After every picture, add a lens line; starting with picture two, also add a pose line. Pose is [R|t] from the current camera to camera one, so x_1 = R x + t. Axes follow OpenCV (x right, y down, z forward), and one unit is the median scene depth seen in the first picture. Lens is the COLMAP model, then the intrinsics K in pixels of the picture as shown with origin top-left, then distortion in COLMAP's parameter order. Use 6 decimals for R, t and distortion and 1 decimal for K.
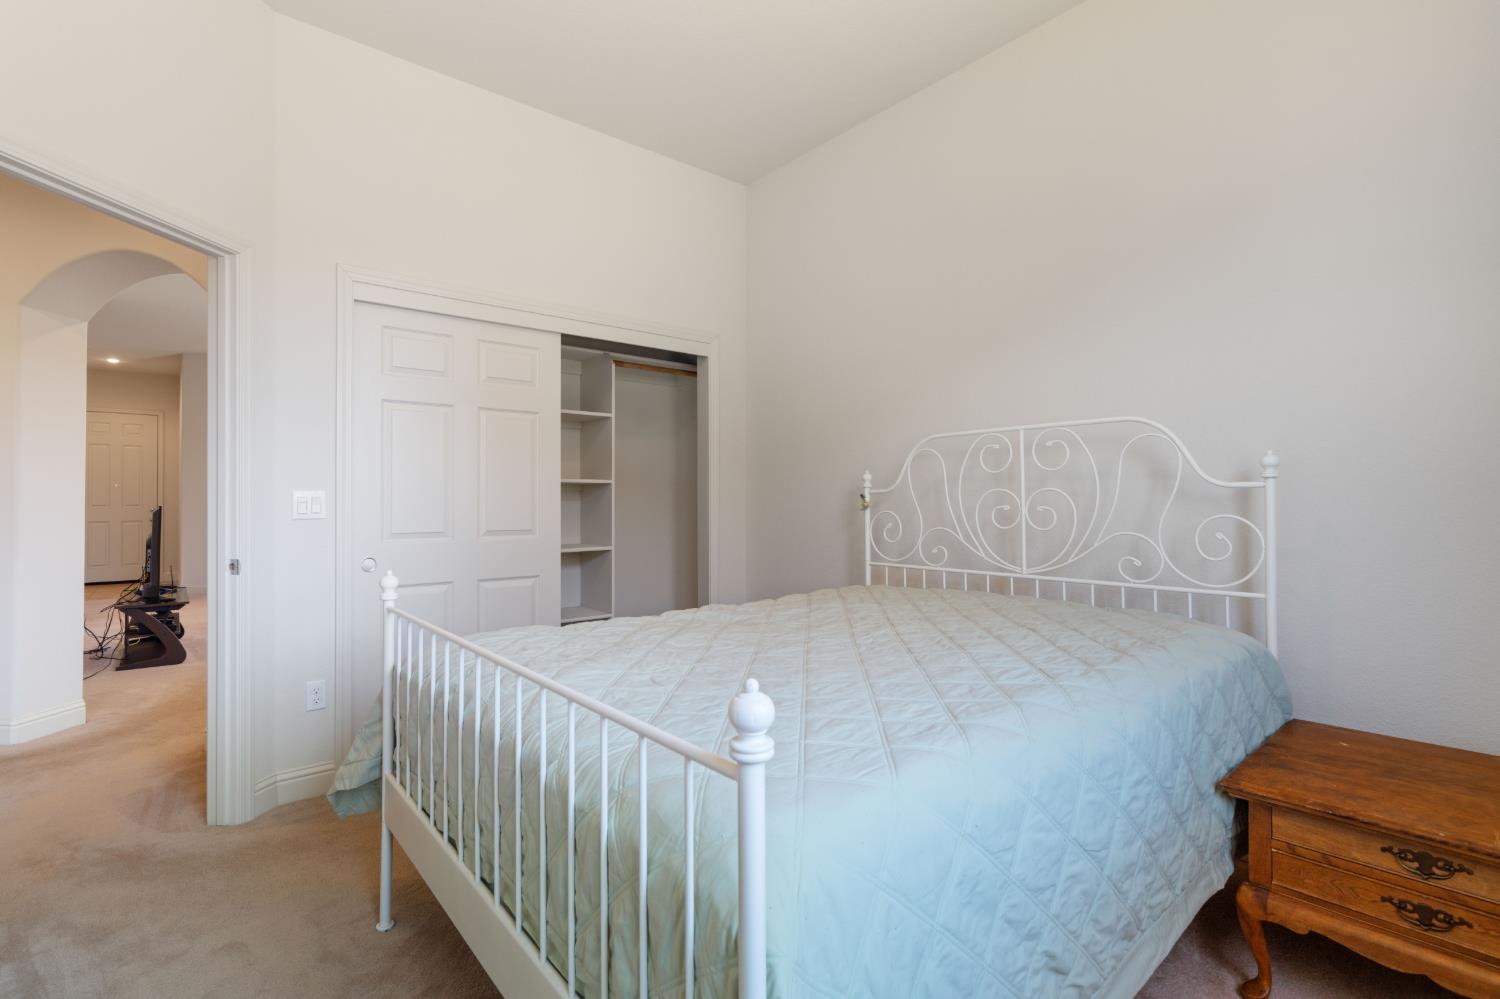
lens RADIAL K [[693.3, 0, 755.7], [0, 693.3, 502.3], [0, 0, 1]] dist [-0.003388, -0.000276]
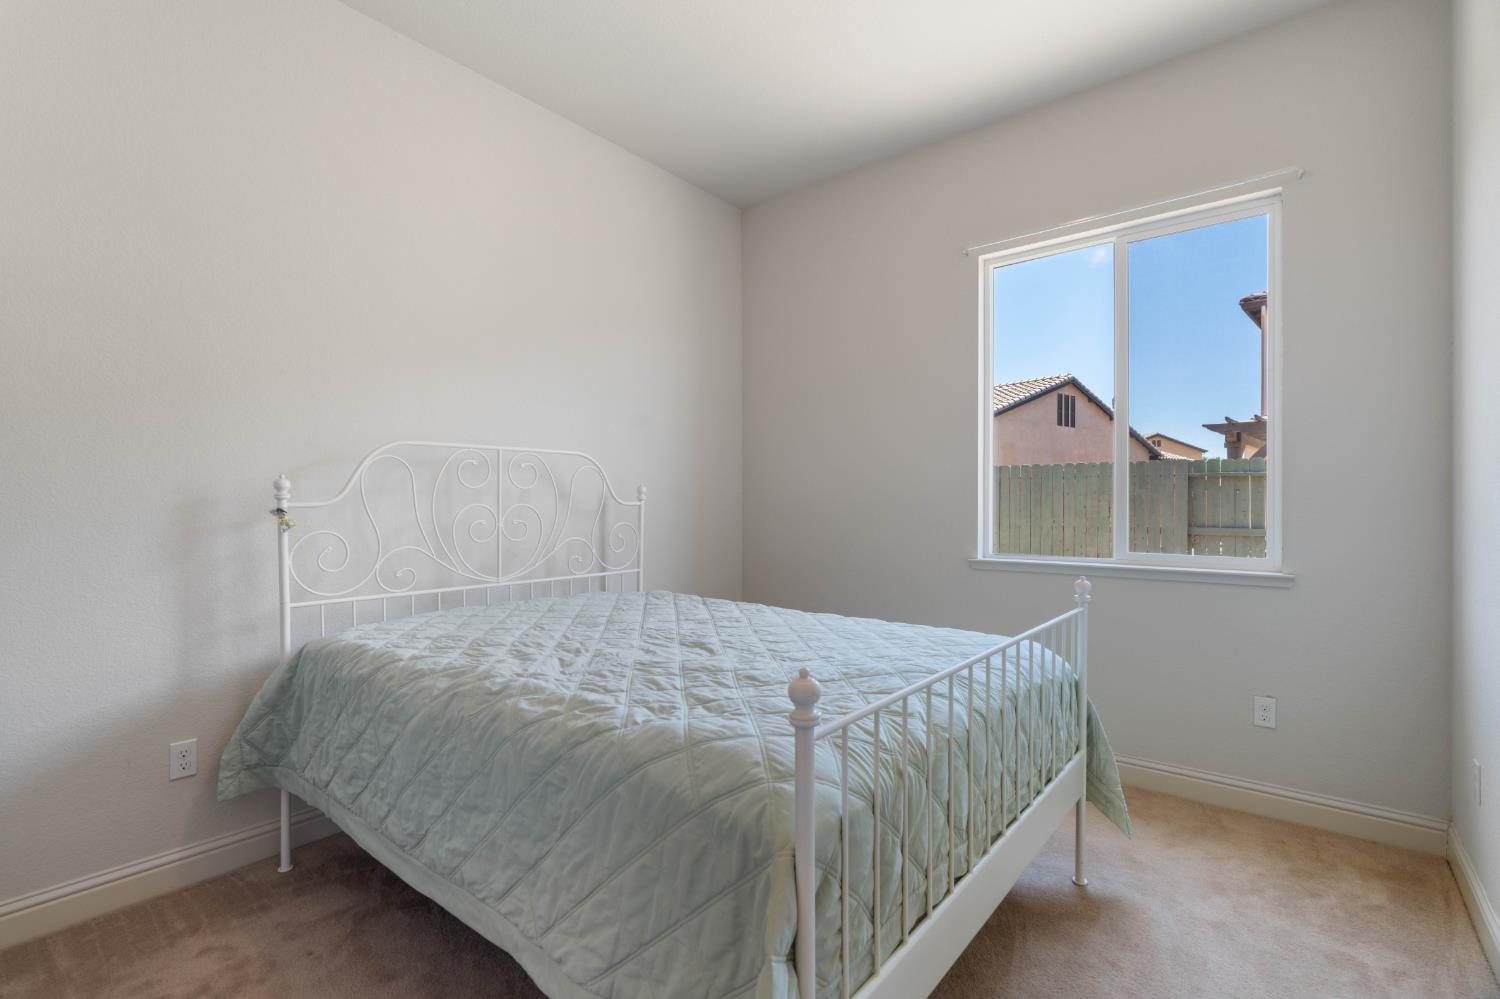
lens RADIAL K [[676.2, 0, 753.0], [0, 676.2, 504.1], [0, 0, 1]] dist [-0.003039, -0.000214]
pose [[-0.178962, 0.001966, 0.983854, -0.729821], [0.001117, 0.999998, -0.001795, -0.017562], [-0.983855, 0.000777, -0.178963, 0.804650]]
